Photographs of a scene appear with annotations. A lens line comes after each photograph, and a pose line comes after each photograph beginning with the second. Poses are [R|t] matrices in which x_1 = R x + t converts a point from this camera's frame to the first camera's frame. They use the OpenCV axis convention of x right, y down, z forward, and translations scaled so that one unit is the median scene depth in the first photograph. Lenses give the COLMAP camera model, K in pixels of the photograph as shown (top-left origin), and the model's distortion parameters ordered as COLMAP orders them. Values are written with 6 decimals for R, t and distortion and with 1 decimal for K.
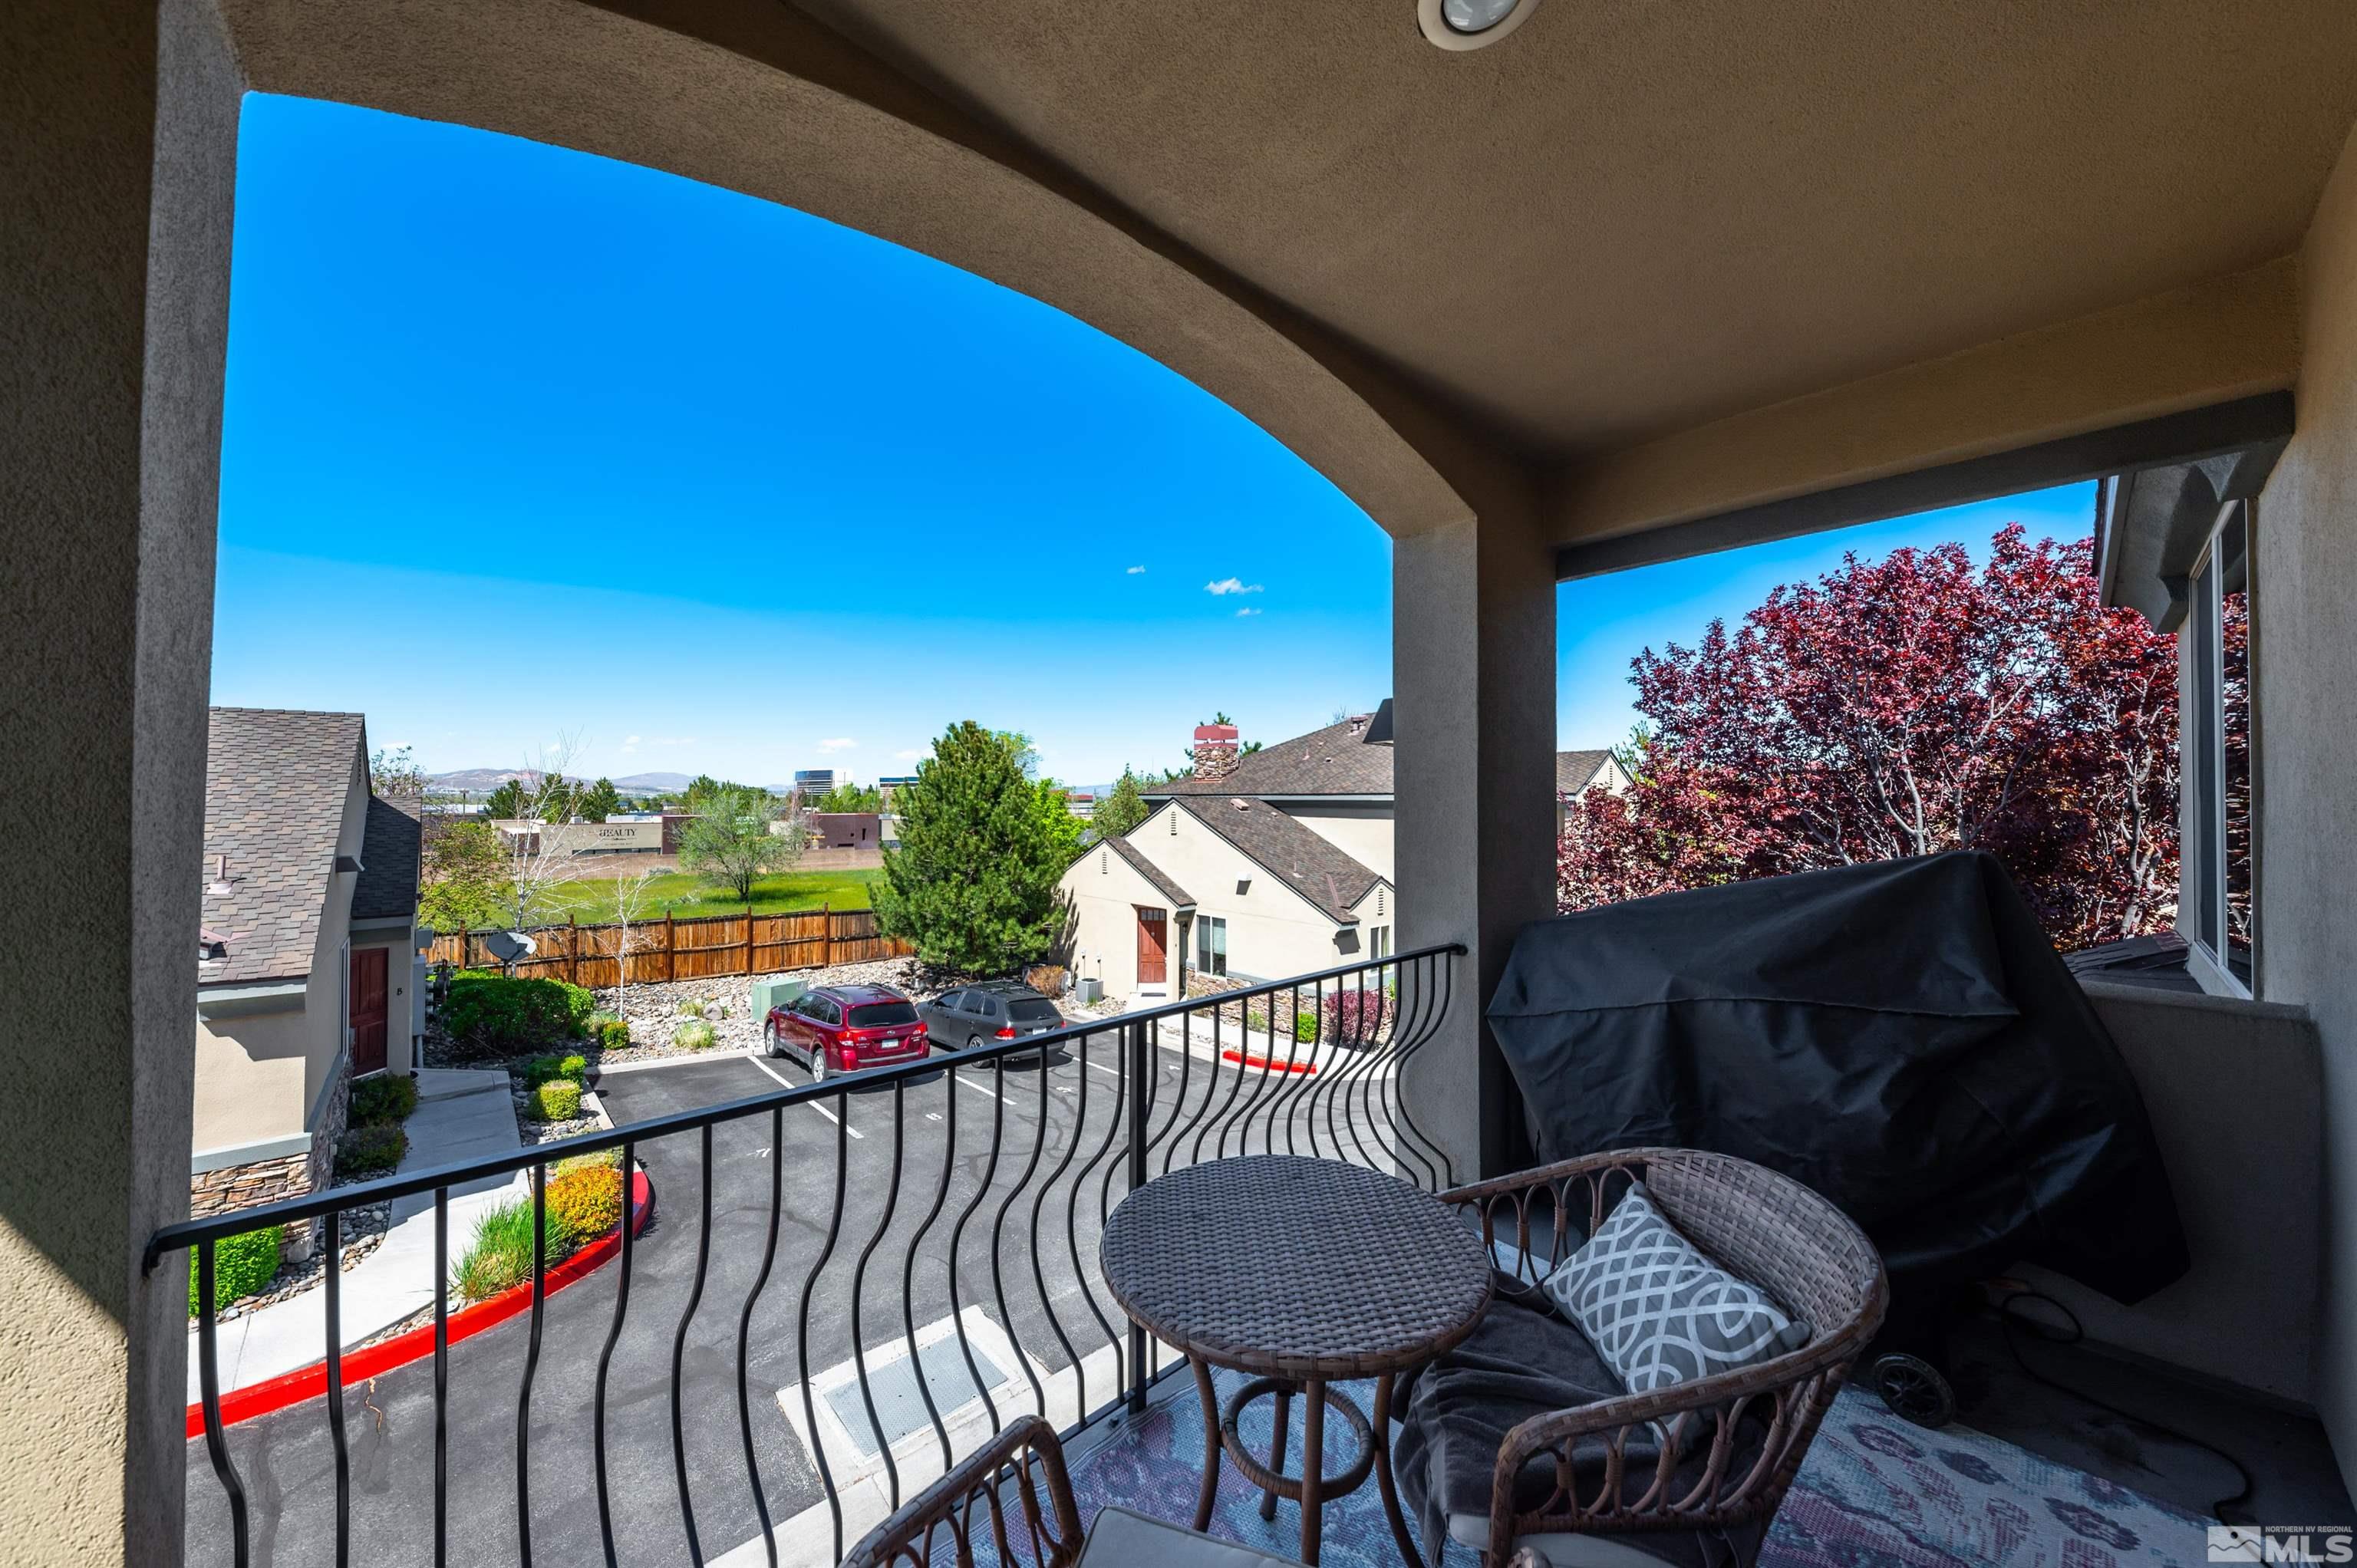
lens RADIAL K [[821.5, 0, 1179.5], [0, 821.5, 794.5], [0, 0, 1]] dist [0.007642, -0.002686]
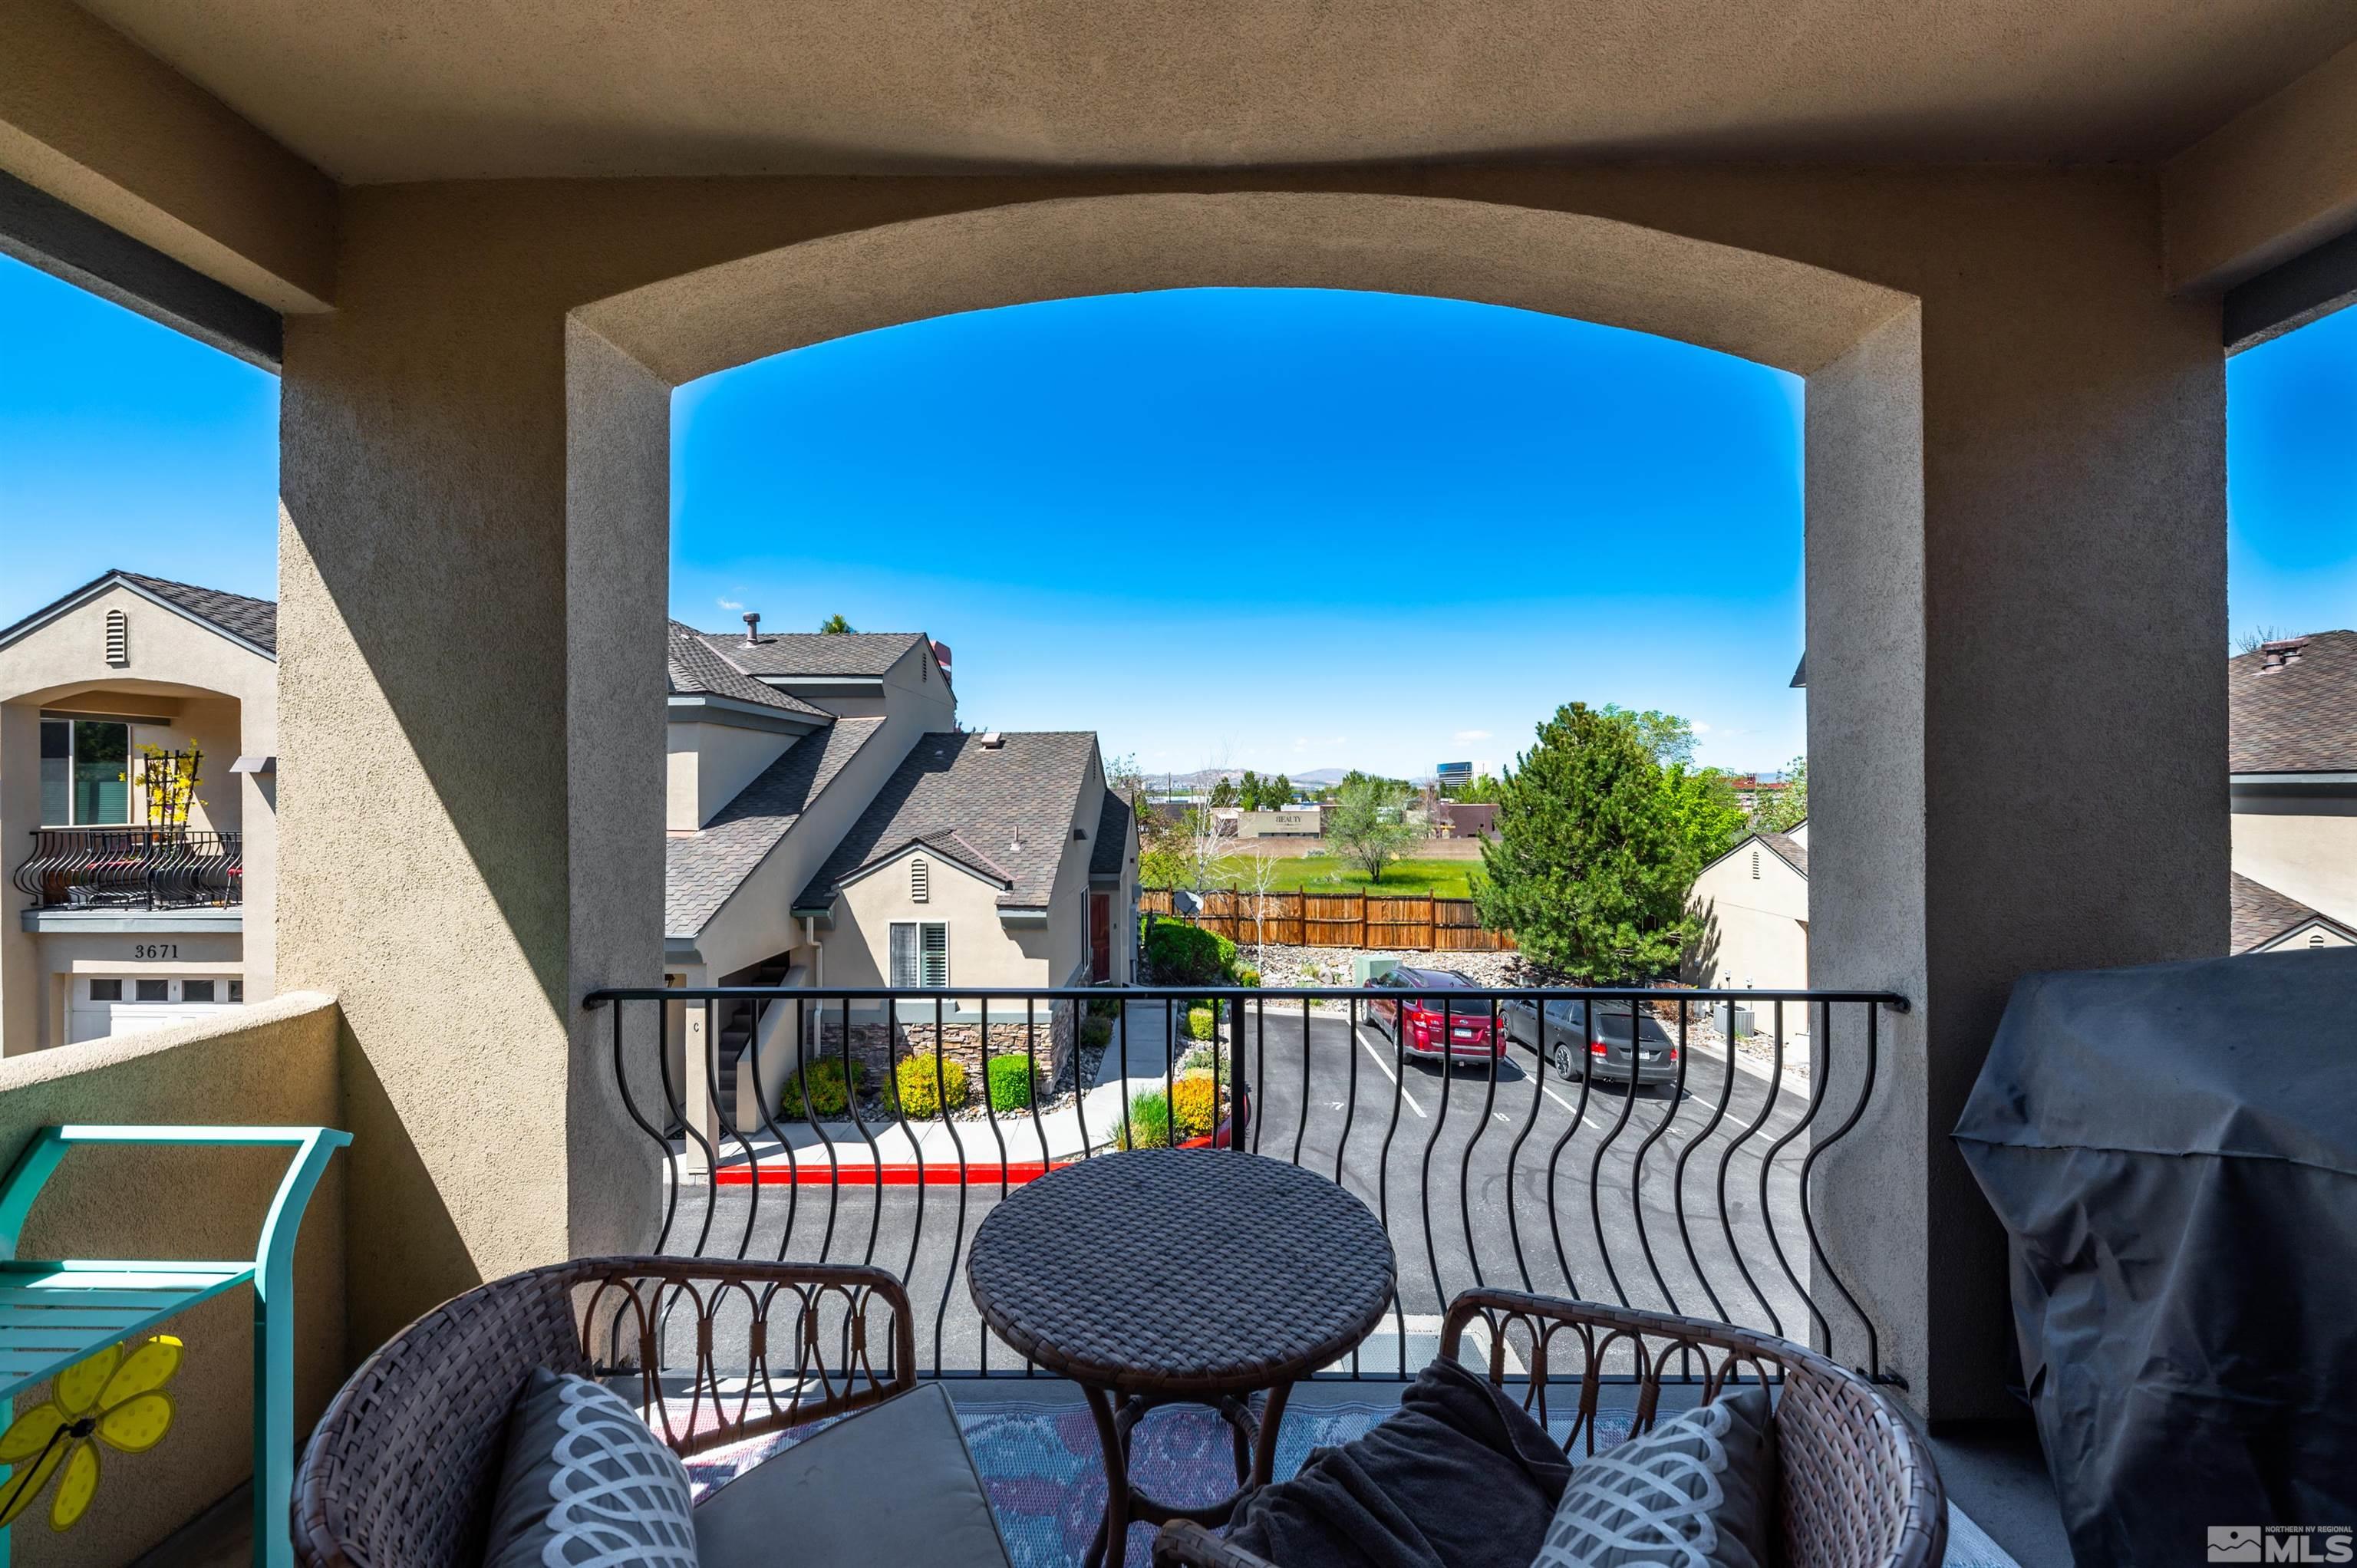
lens RADIAL K [[821.5, 0, 1161.2], [0, 821.5, 801.6], [0, 0, 1]] dist [0.007642, -0.002686]
pose [[0.724008, 0.002393, -0.689788, 0.044321], [0.010869, 0.999830, 0.014876, 0.002325], [0.689706, -0.018267, 0.723859, 0.019159]]
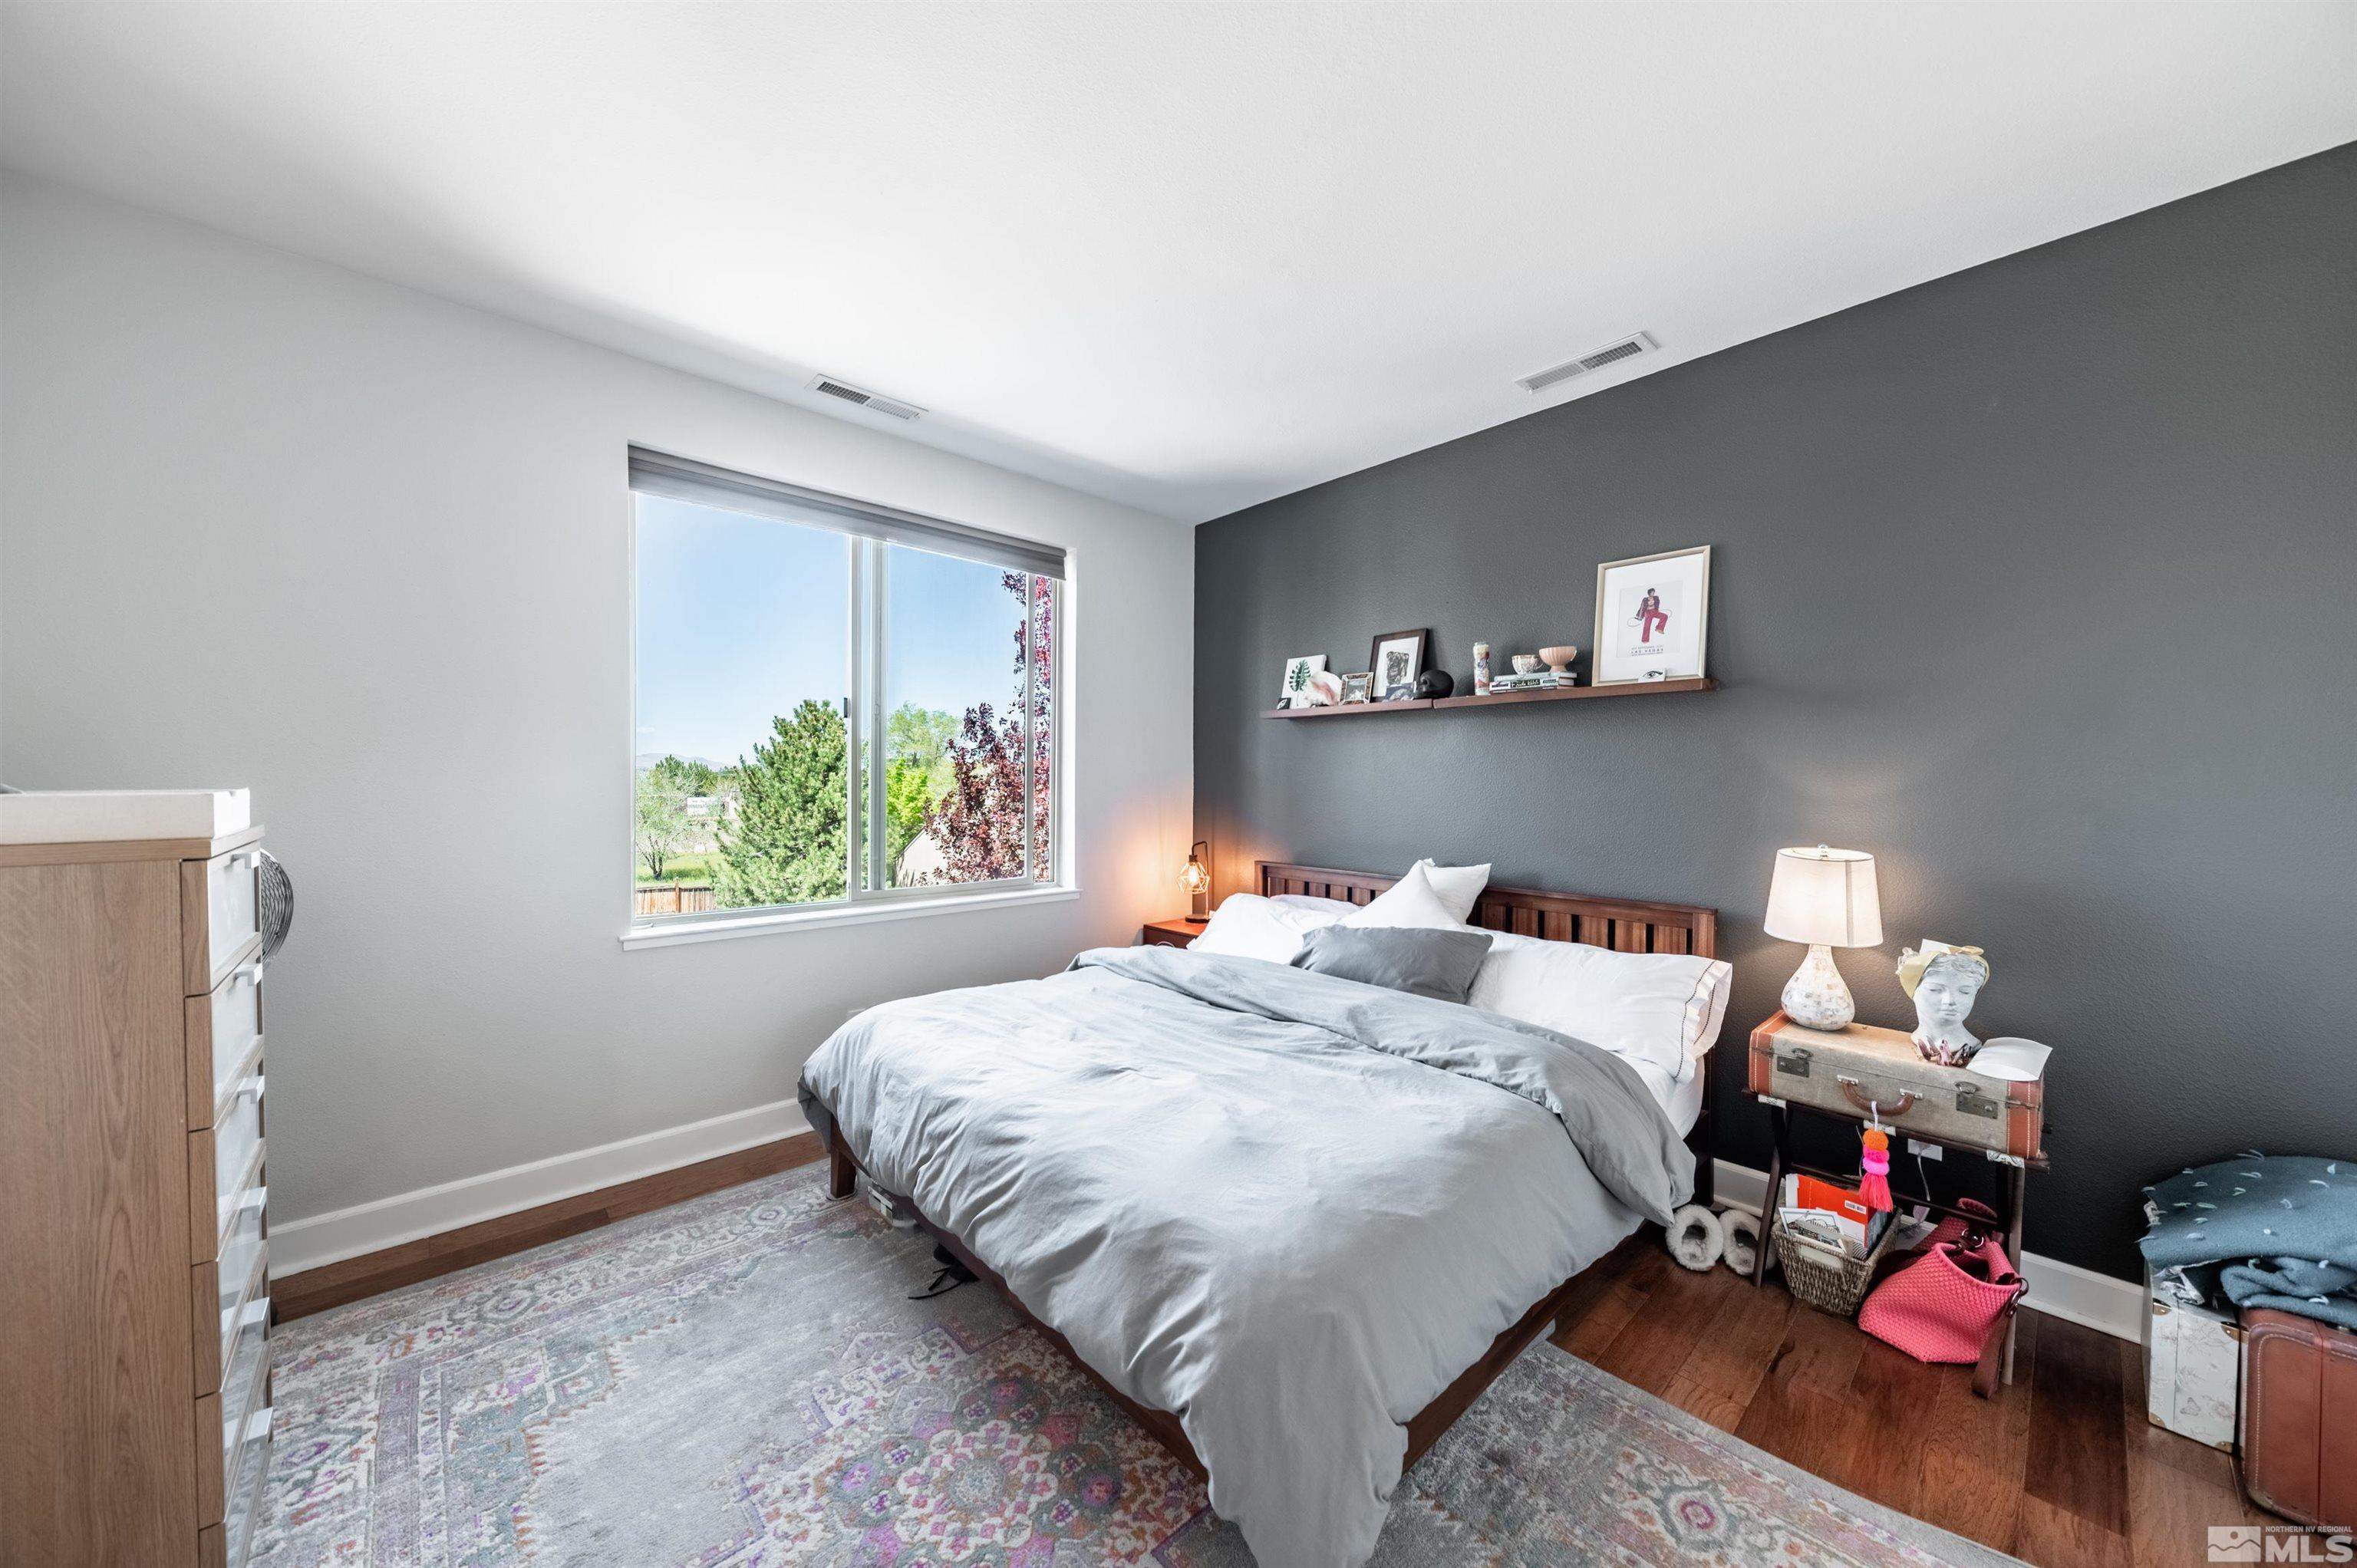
lens RADIAL K [[821.5, 0, 1173.0], [0, 821.5, 789.6], [0, 0, 1]] dist [0.007642, -0.002686]
pose [[0.999995, 0.002191, 0.002365, 0.205450], [-0.002227, 0.999880, 0.015322, 0.005534], [-0.002332, -0.015327, 0.999880, -0.014356]]
